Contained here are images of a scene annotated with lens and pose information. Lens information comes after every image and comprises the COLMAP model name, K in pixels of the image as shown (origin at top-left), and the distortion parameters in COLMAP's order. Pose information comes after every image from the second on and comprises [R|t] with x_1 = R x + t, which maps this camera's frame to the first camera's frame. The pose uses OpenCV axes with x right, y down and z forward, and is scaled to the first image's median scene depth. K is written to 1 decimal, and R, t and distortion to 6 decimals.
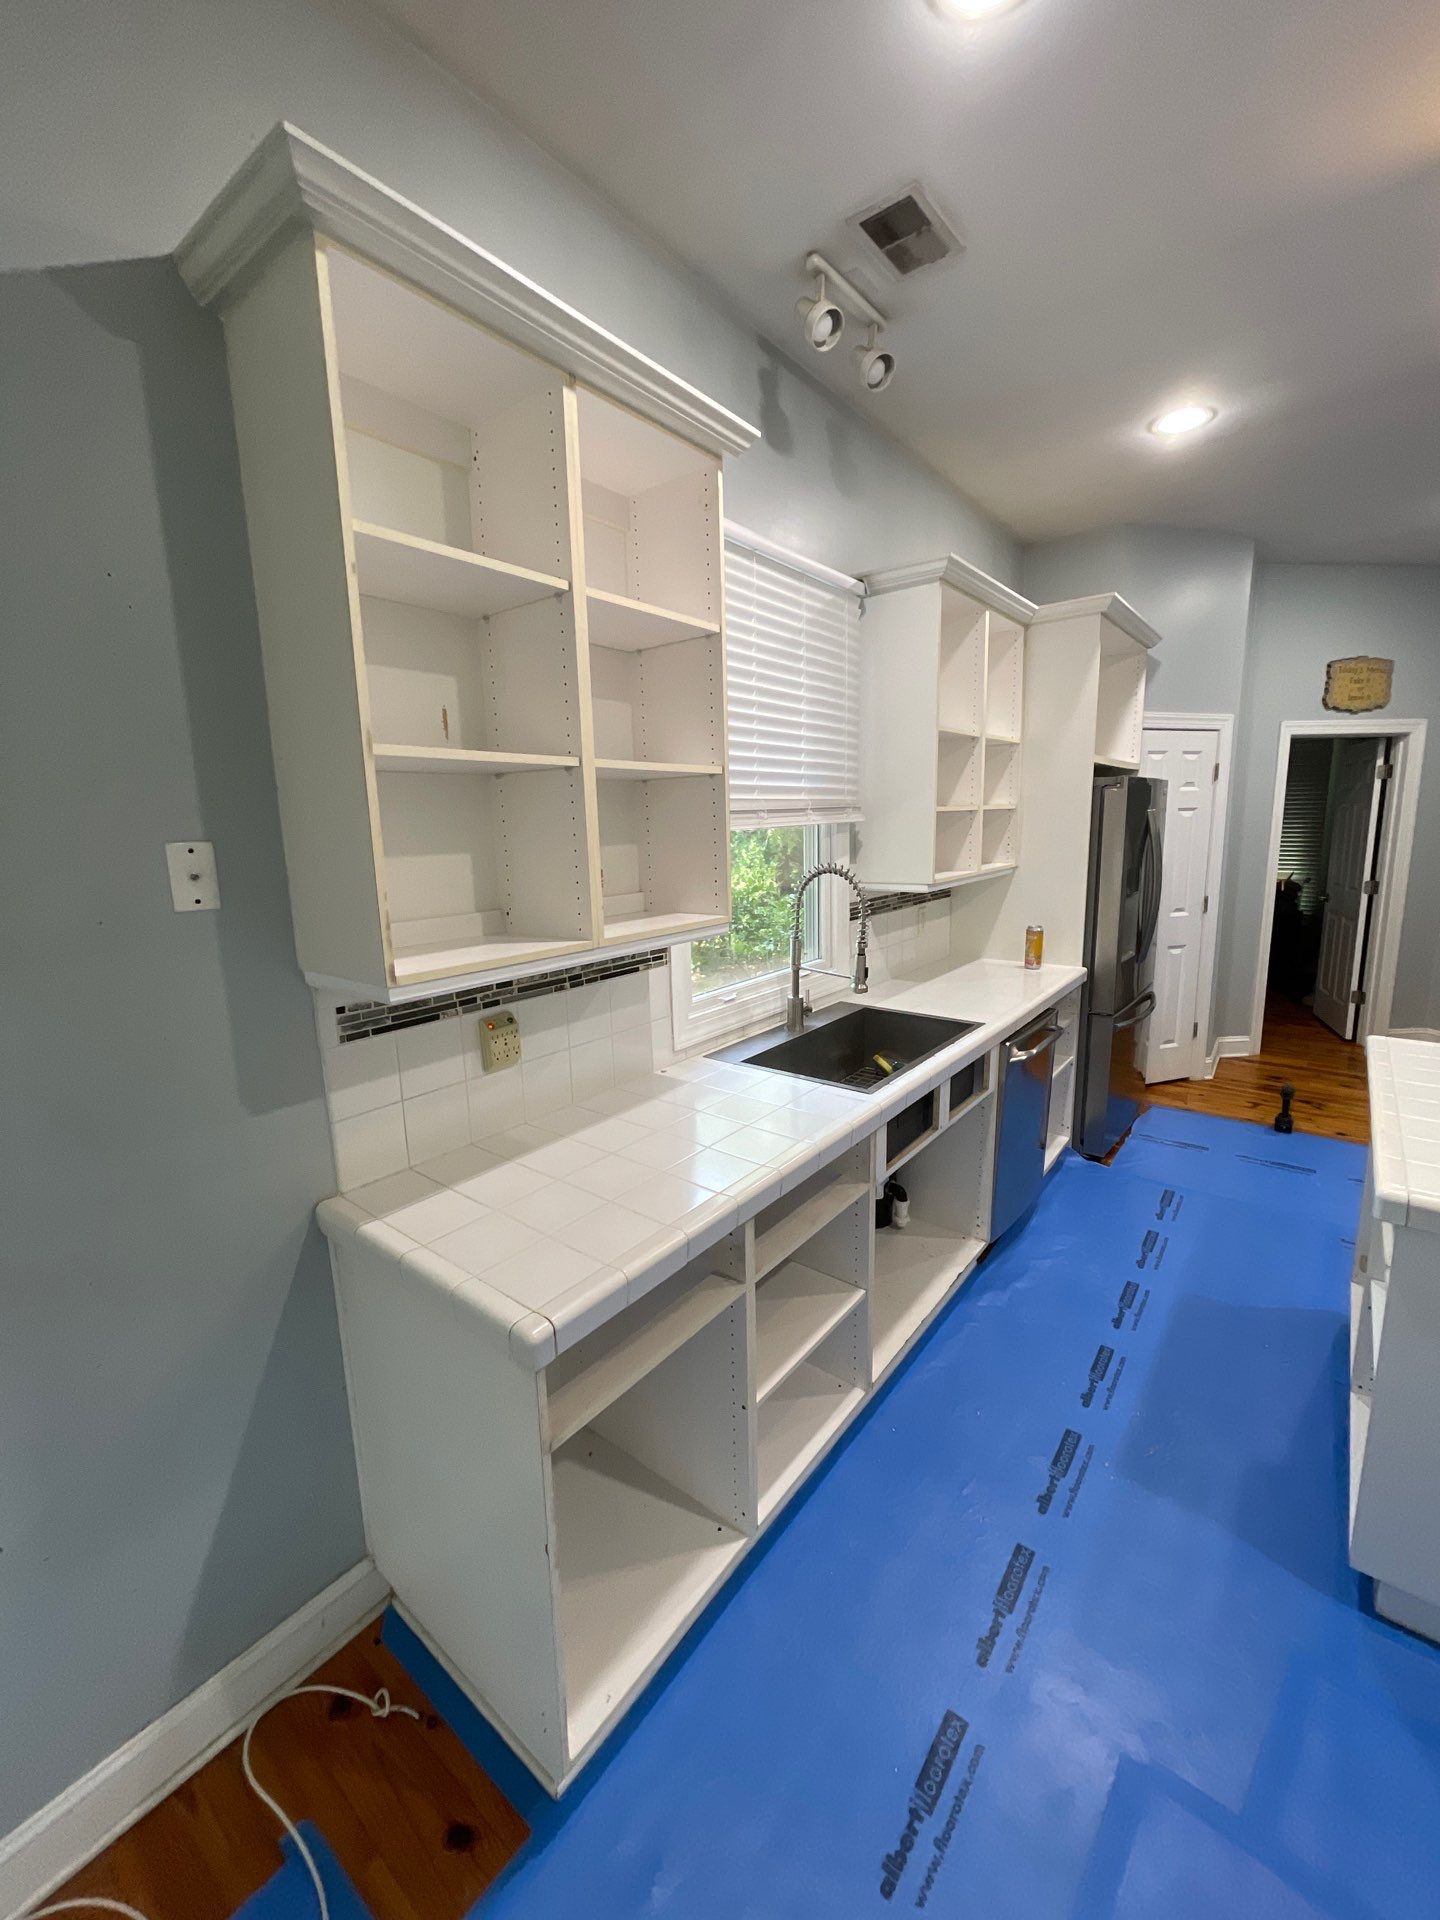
lens RADIAL K [[768.9, 0, 687.5], [0, 768.9, 949.4], [0, 0, 1]] dist [0.001311, -0.000545]
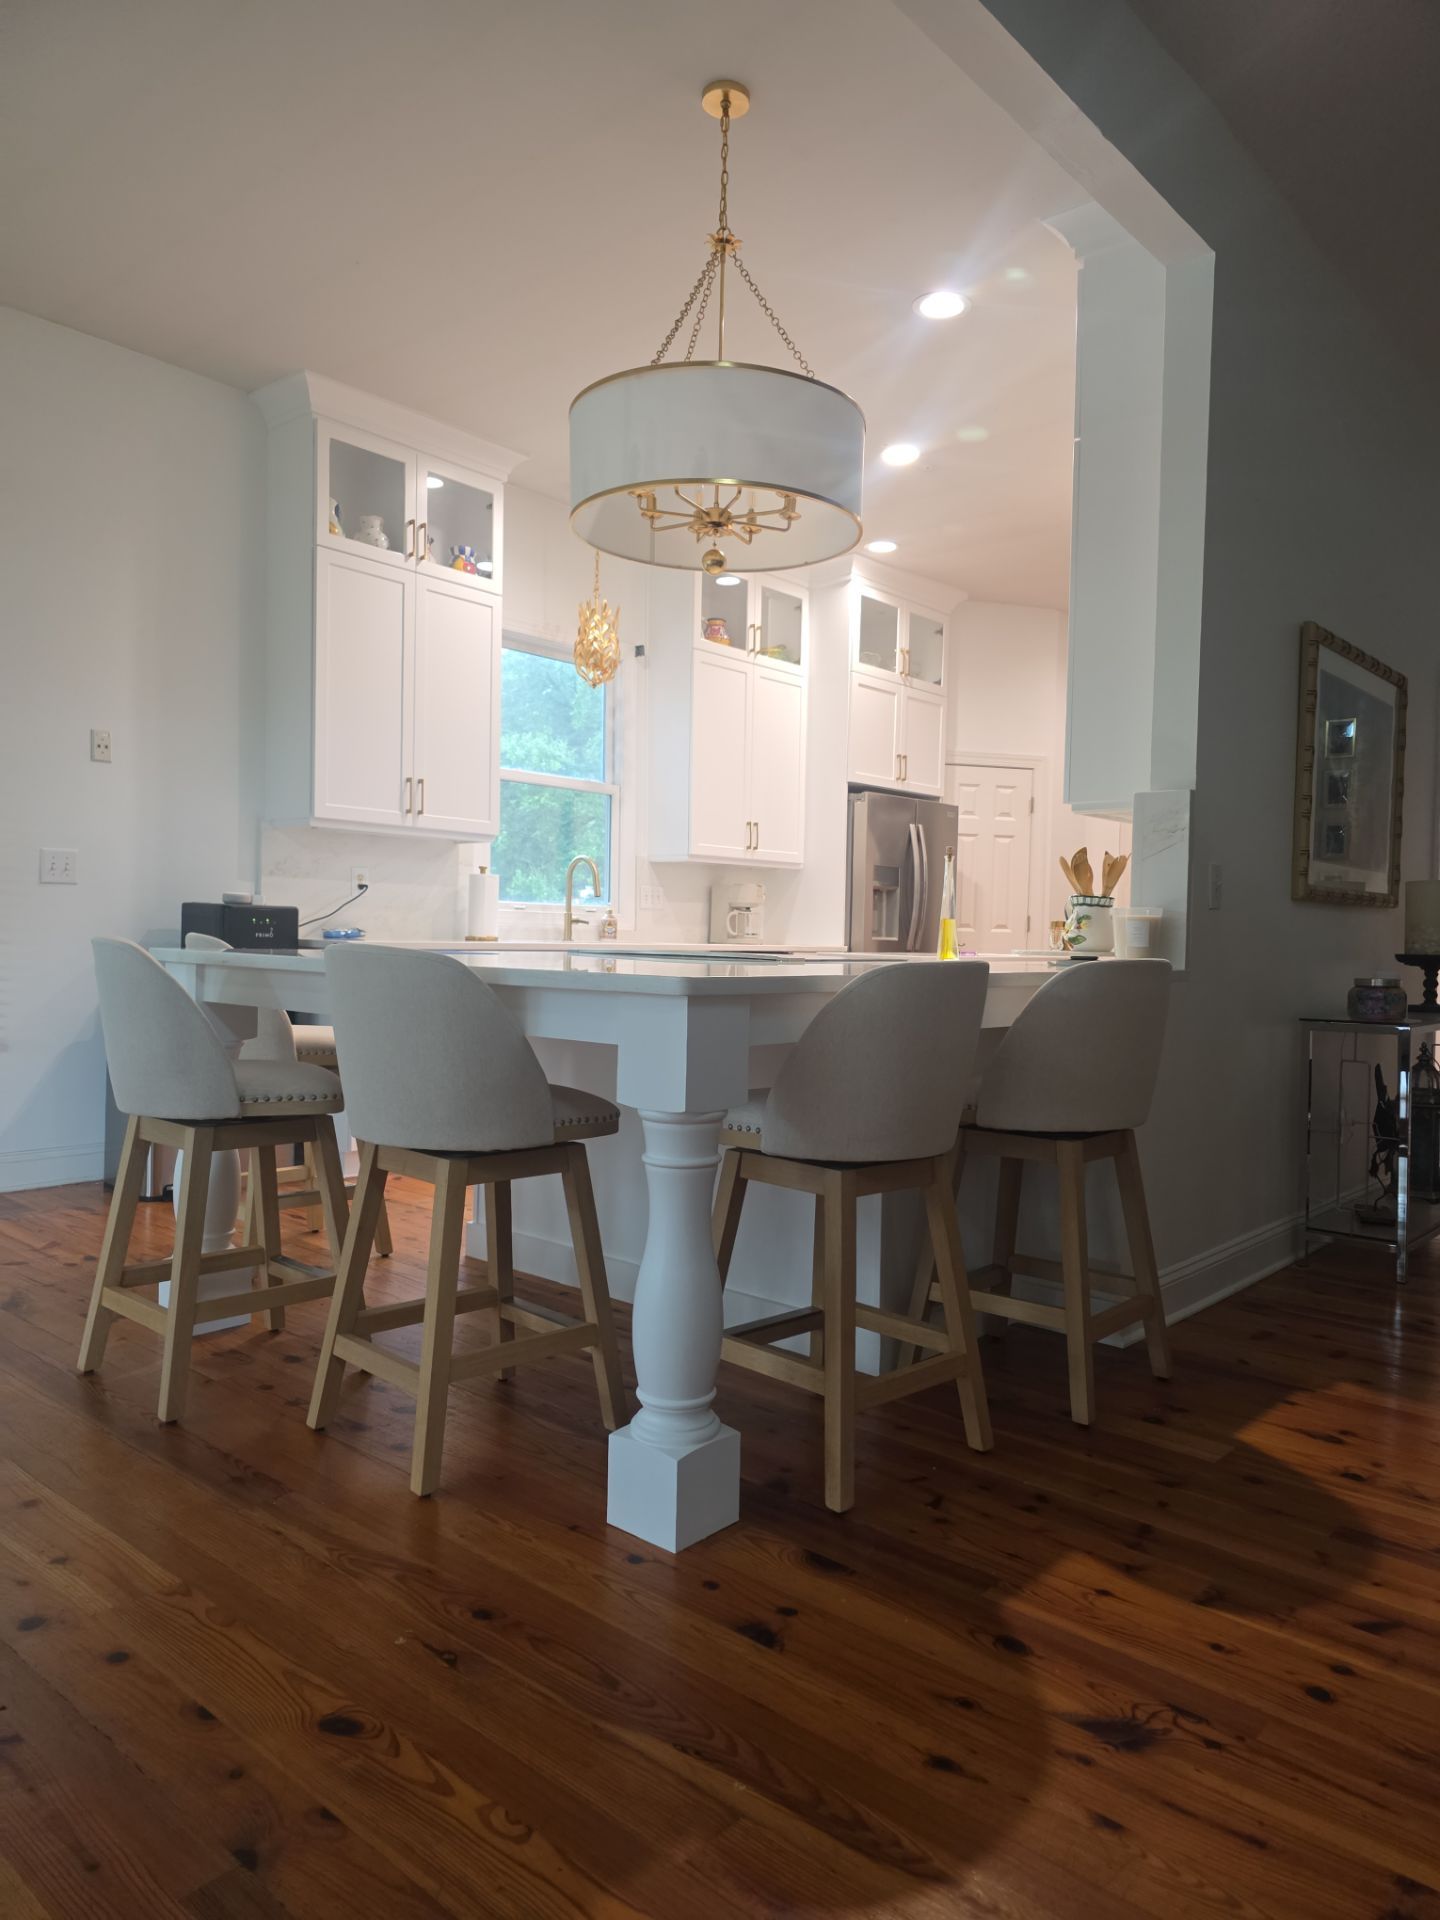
lens RADIAL K [[1305.5, 0, 727.6], [0, 1305.5, 963.8], [0, 0, 1]] dist [0.067080, -0.045695]
pose [[0.998346, 0.049431, -0.029341, 0.335223], [-0.053061, 0.988781, -0.139627, 0.308466], [0.022110, 0.140953, 0.989769, -0.929550]]
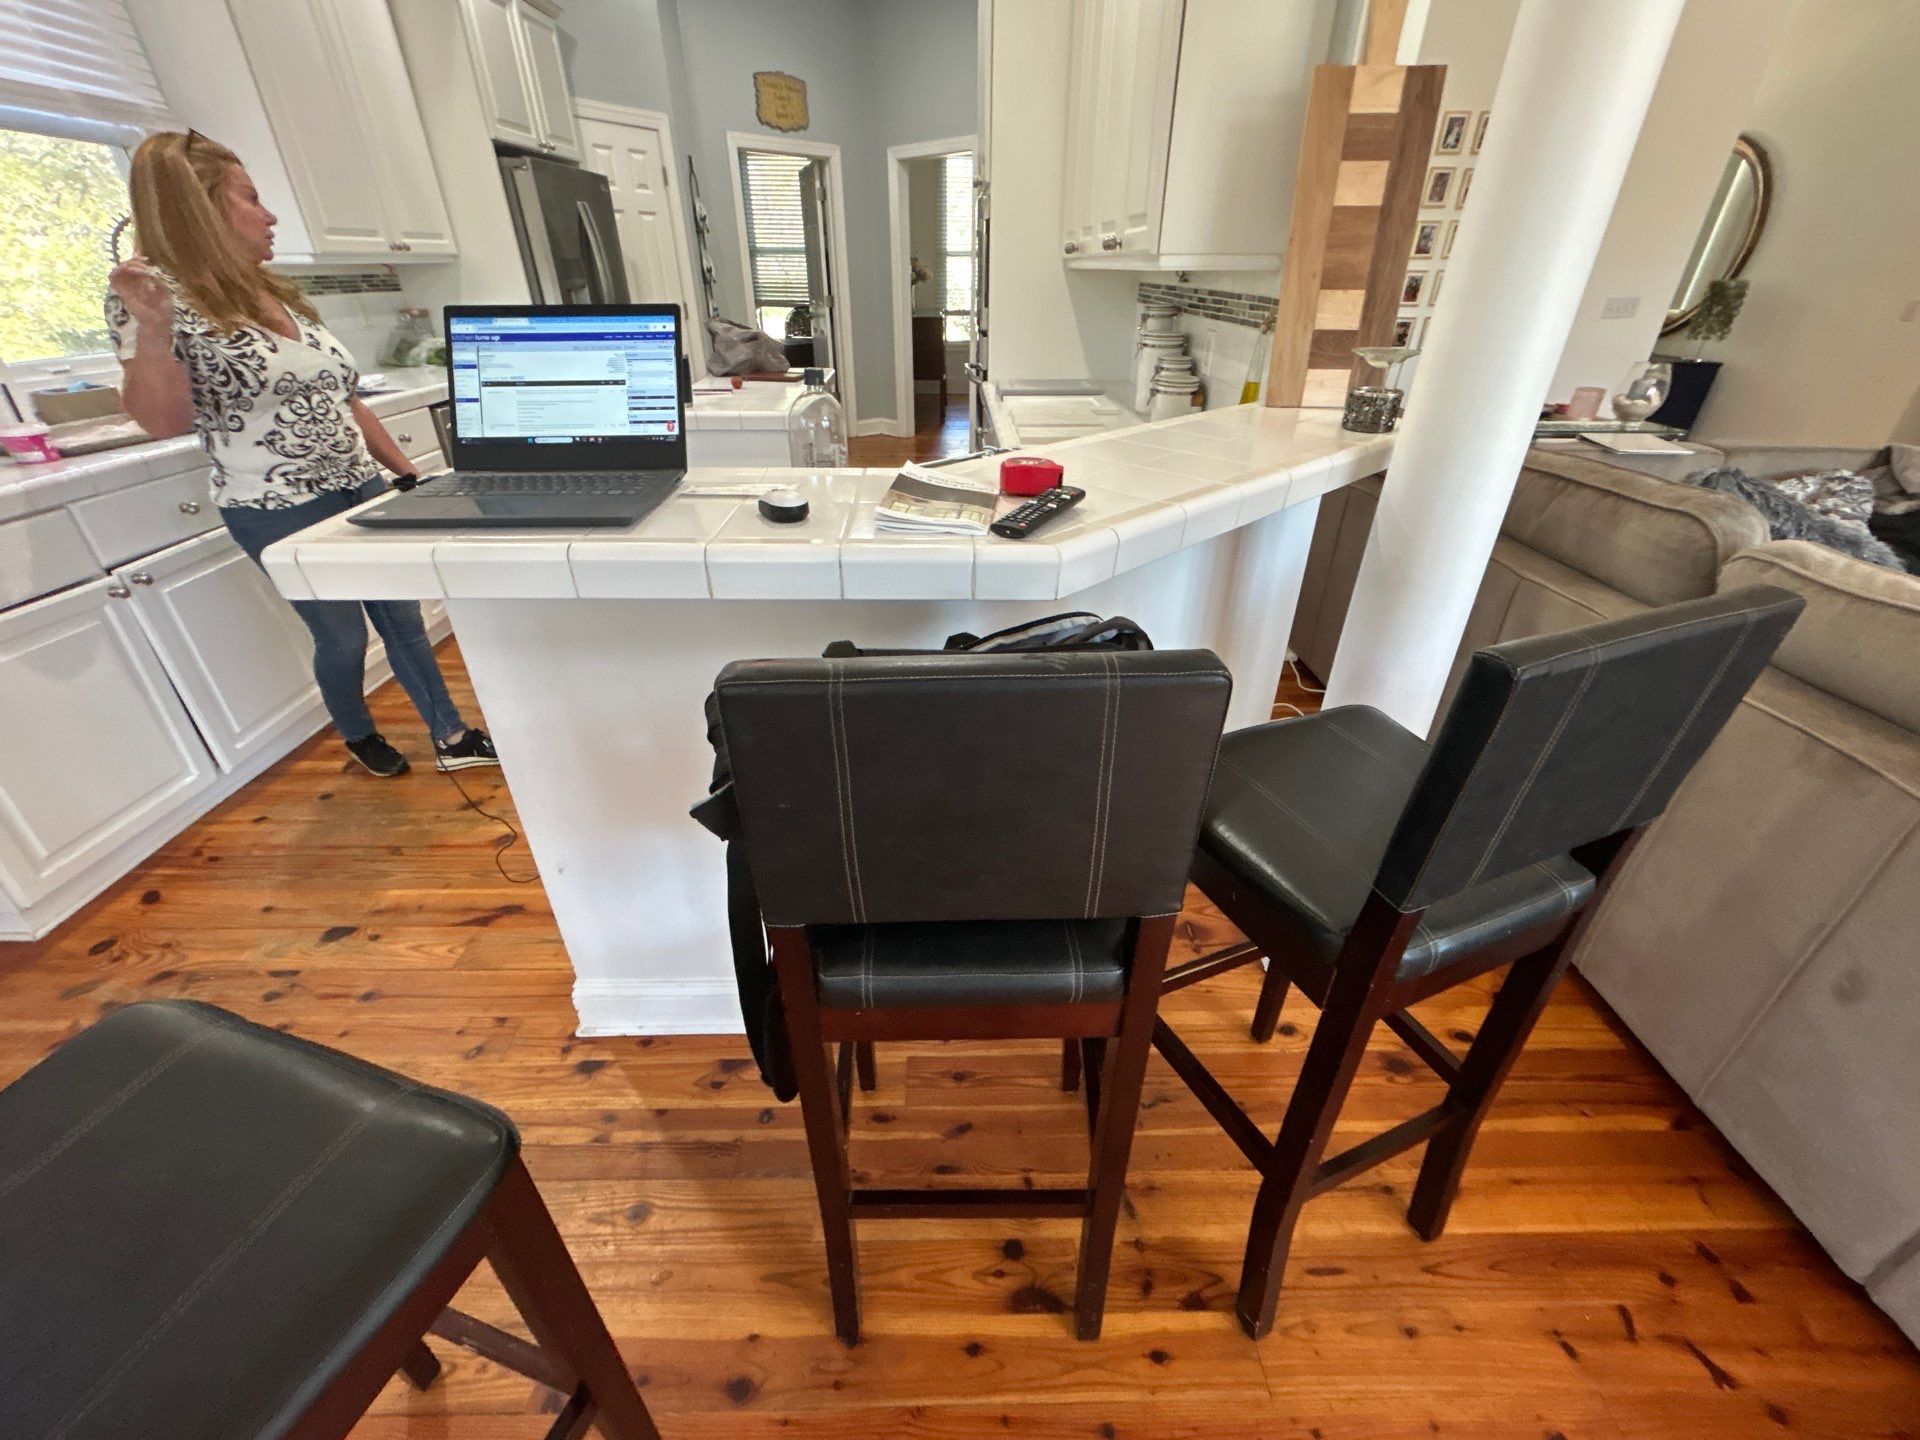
lens RADIAL K [[768.9, 0, 950.1], [0, 768.9, 726.7], [0, 0, 1]] dist [0.001311, -0.000545]
pose [[0.768625, -0.305759, 0.561896, 0.138499], [0.081474, 0.918012, 0.388092, 0.112343], [-0.634490, -0.252517, 0.730519, -0.304383]]
